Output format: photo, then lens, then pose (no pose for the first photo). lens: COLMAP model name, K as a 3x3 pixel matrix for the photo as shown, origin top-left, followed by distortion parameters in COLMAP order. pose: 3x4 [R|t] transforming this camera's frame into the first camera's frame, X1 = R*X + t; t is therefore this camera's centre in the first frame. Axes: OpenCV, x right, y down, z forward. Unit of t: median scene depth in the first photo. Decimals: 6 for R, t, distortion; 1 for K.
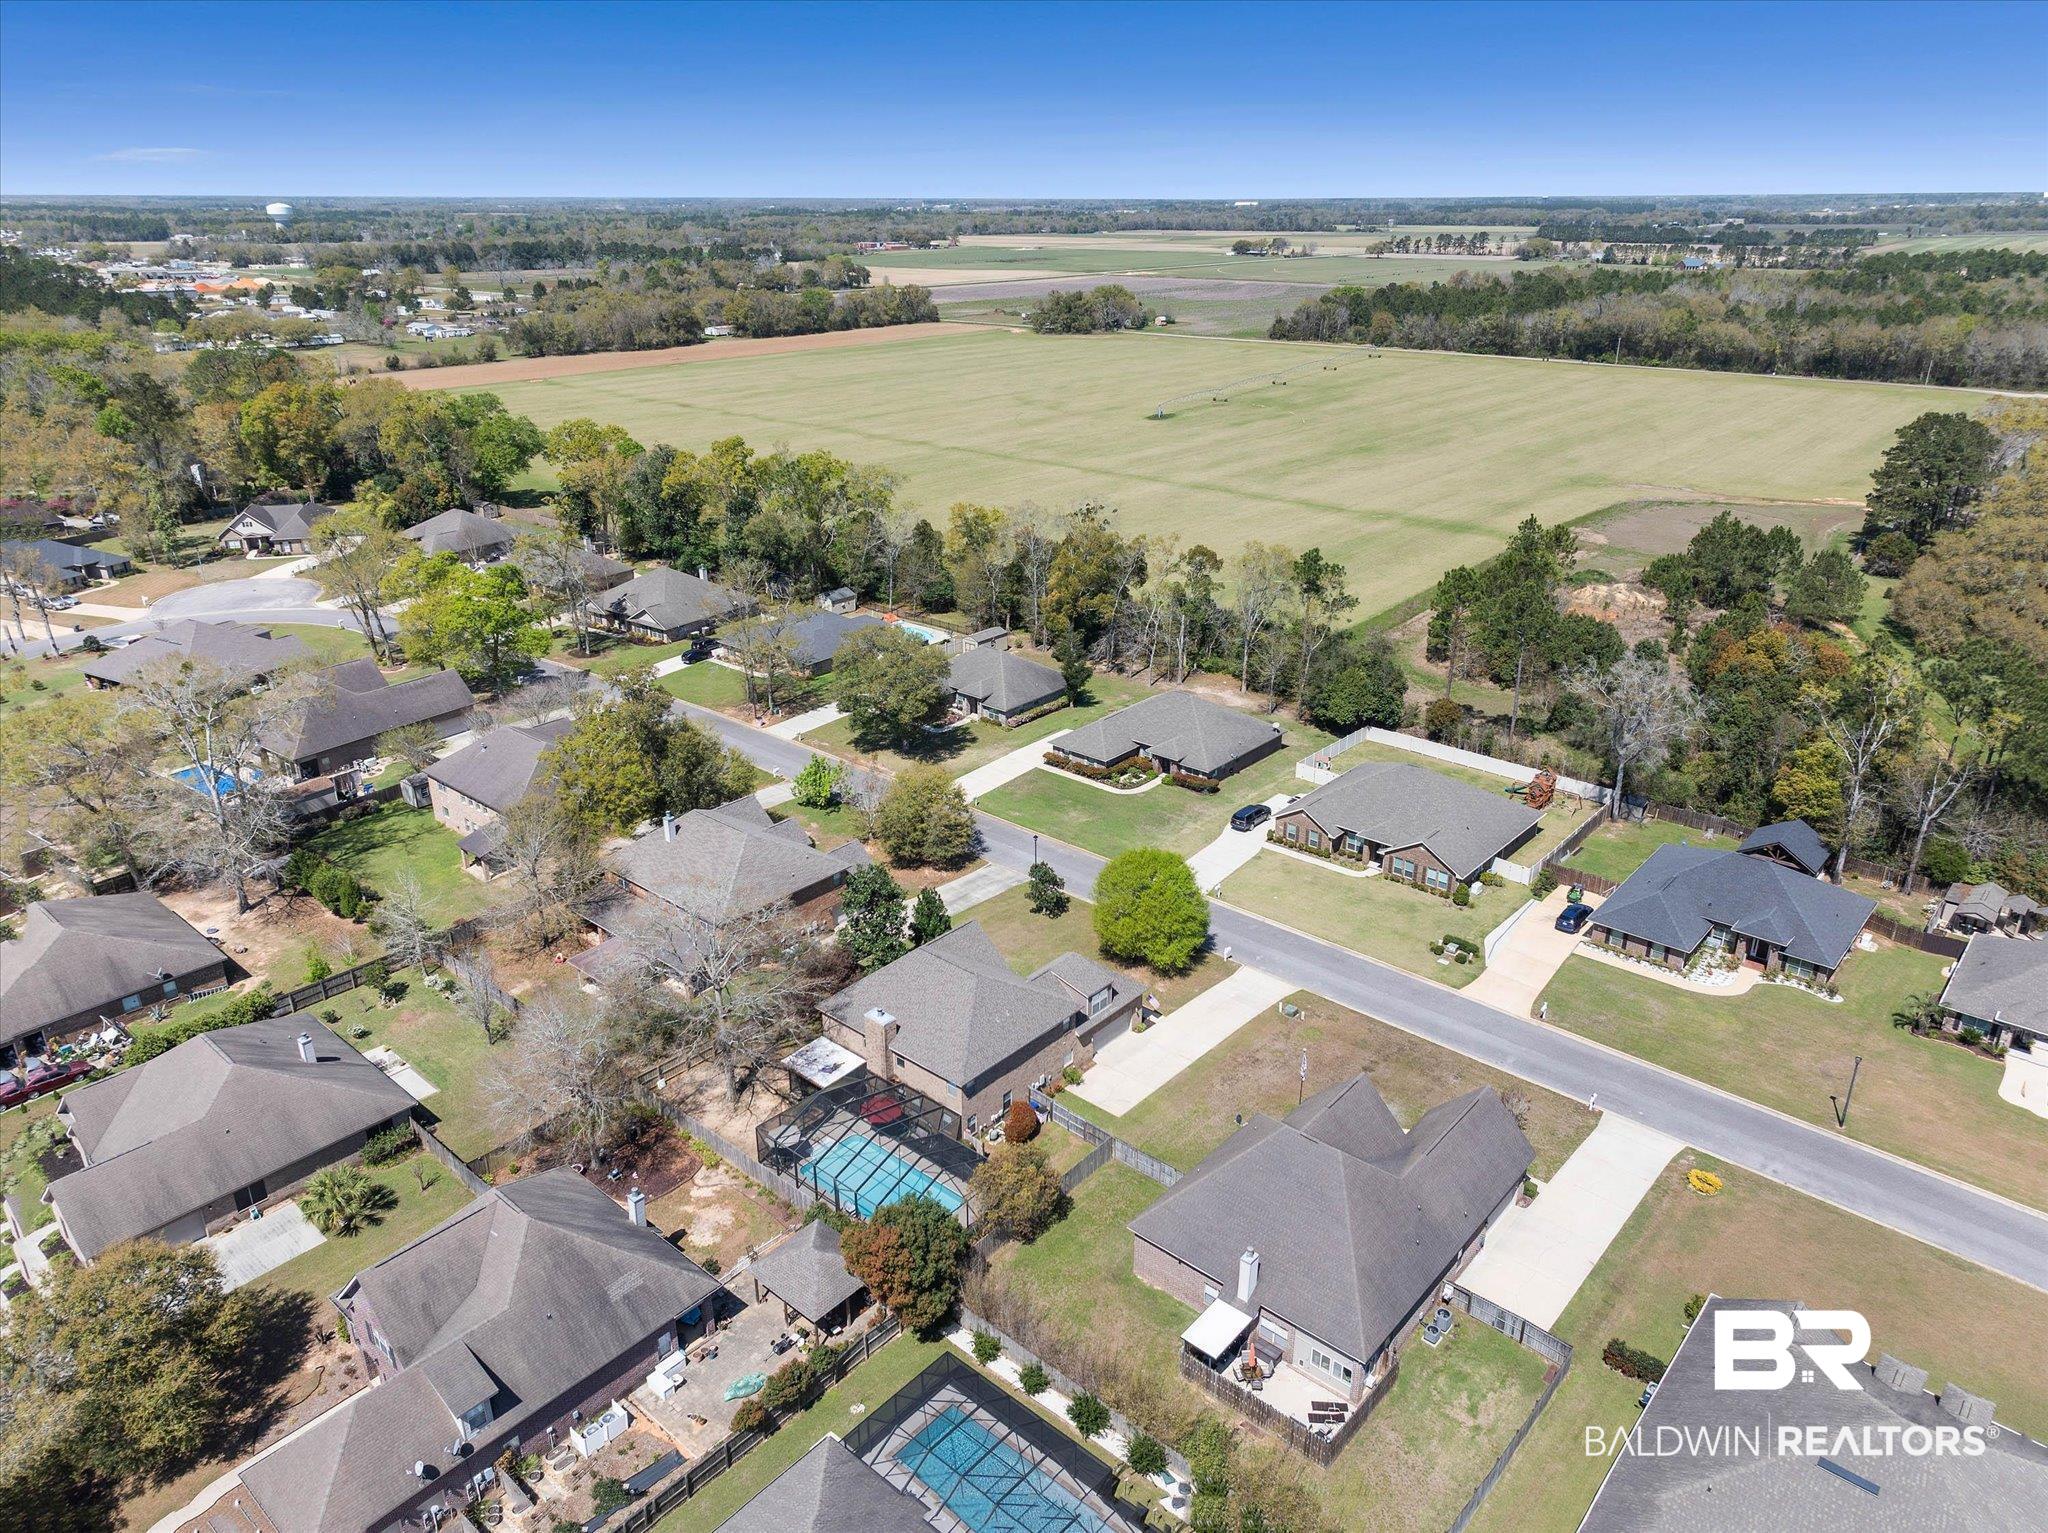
lens RADIAL K [[1372.9, 0, 1024.0], [0, 1372.9, 766.5], [0, 0, 1]] dist [0.024218, -0.004931]
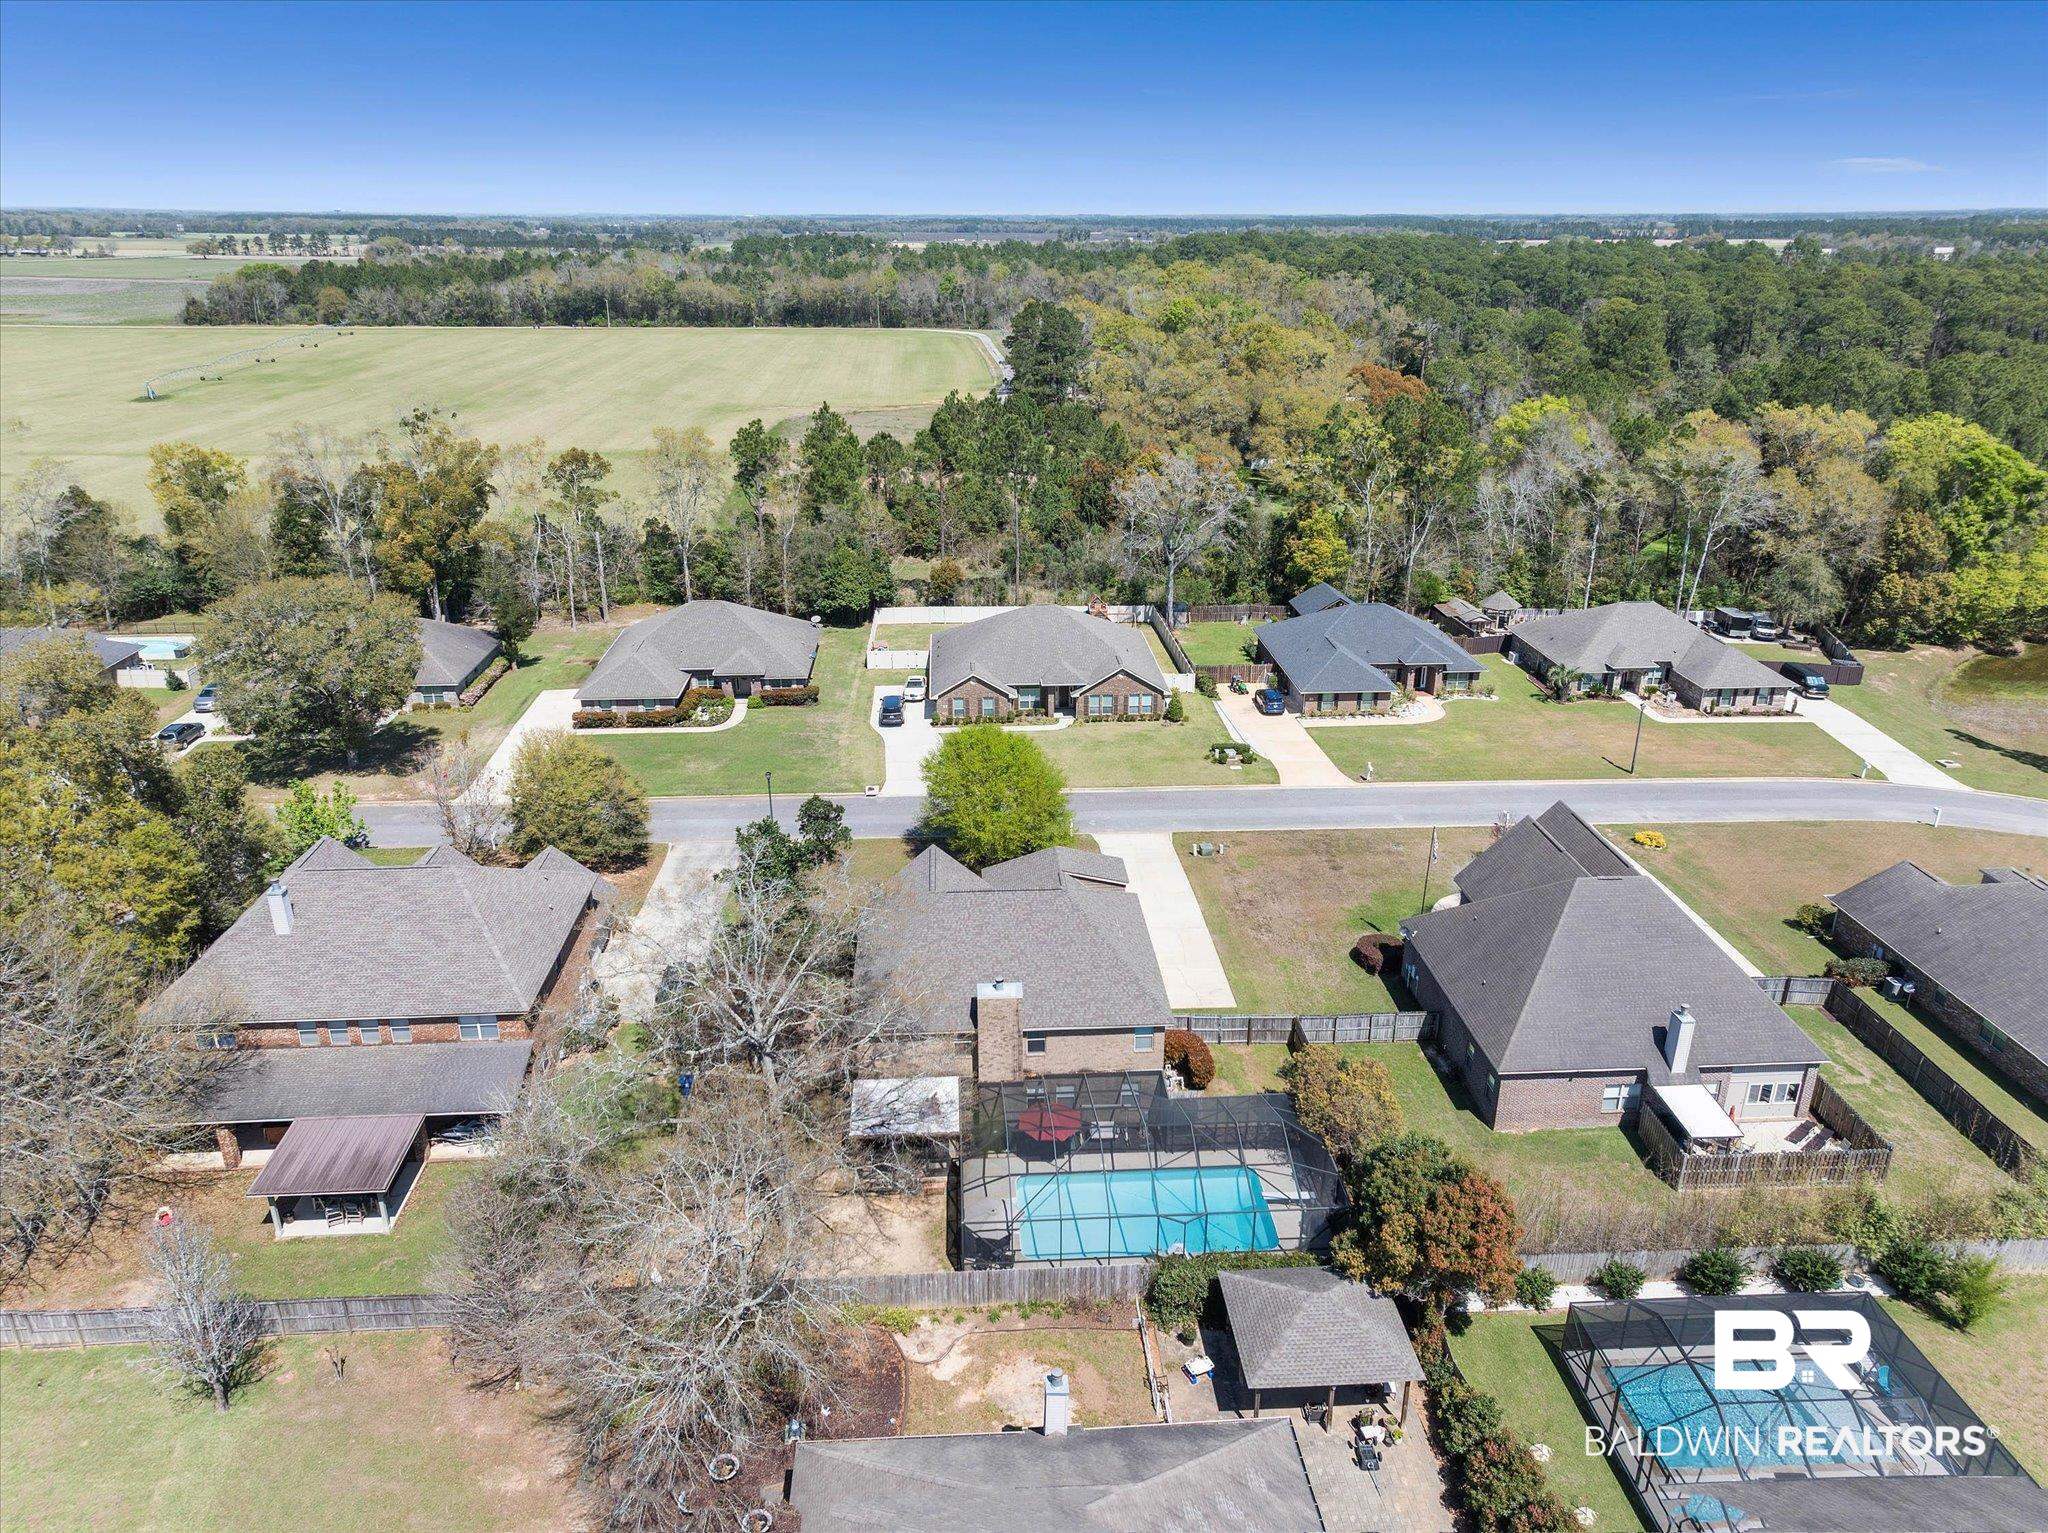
lens RADIAL K [[1372.9, 0, 1024.0], [0, 1372.9, 766.5], [0, 0, 1]] dist [0.024218, -0.004931]
pose [[0.712475, -0.258166, 0.652480, -0.408420], [0.266160, 0.959799, 0.089130, 0.021347], [-0.649260, 0.110161, 0.752546, 0.408482]]
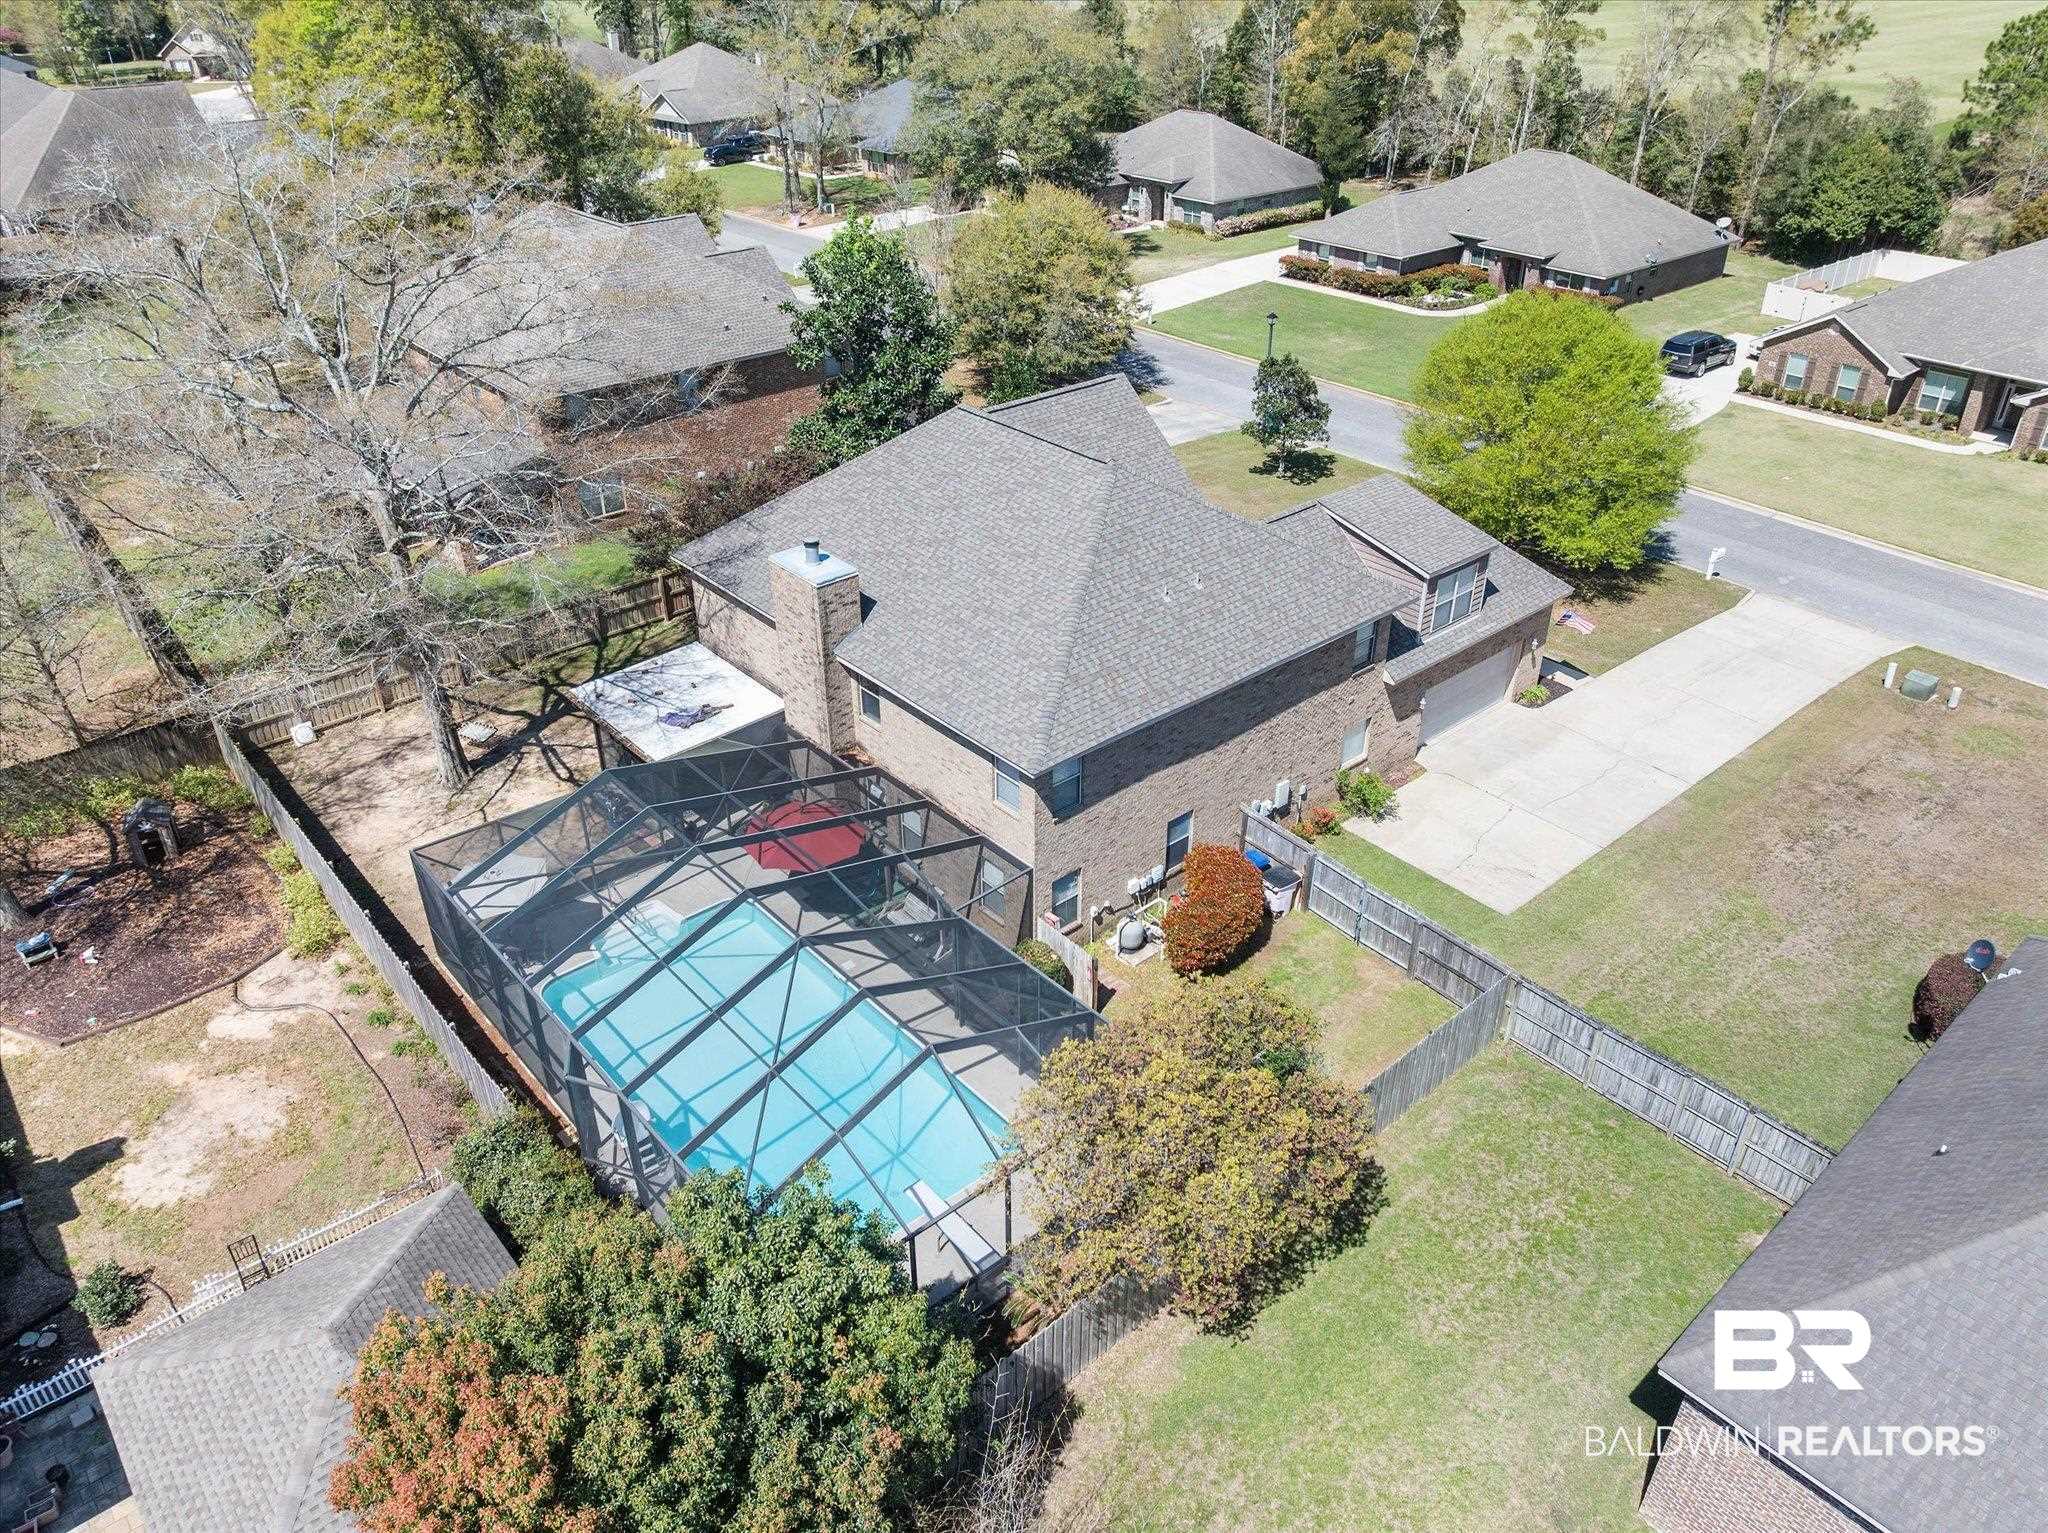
lens RADIAL K [[1443.4, 0, 1024.0], [0, 1443.4, 766.5], [0, 0, 1]] dist [-0.037770, -0.000384]
pose [[0.990720, 0.072198, -0.115159, -0.008701], [-0.053001, 0.985397, 0.161813, 0.141969], [0.125160, -0.154208, 0.980079, 0.544426]]
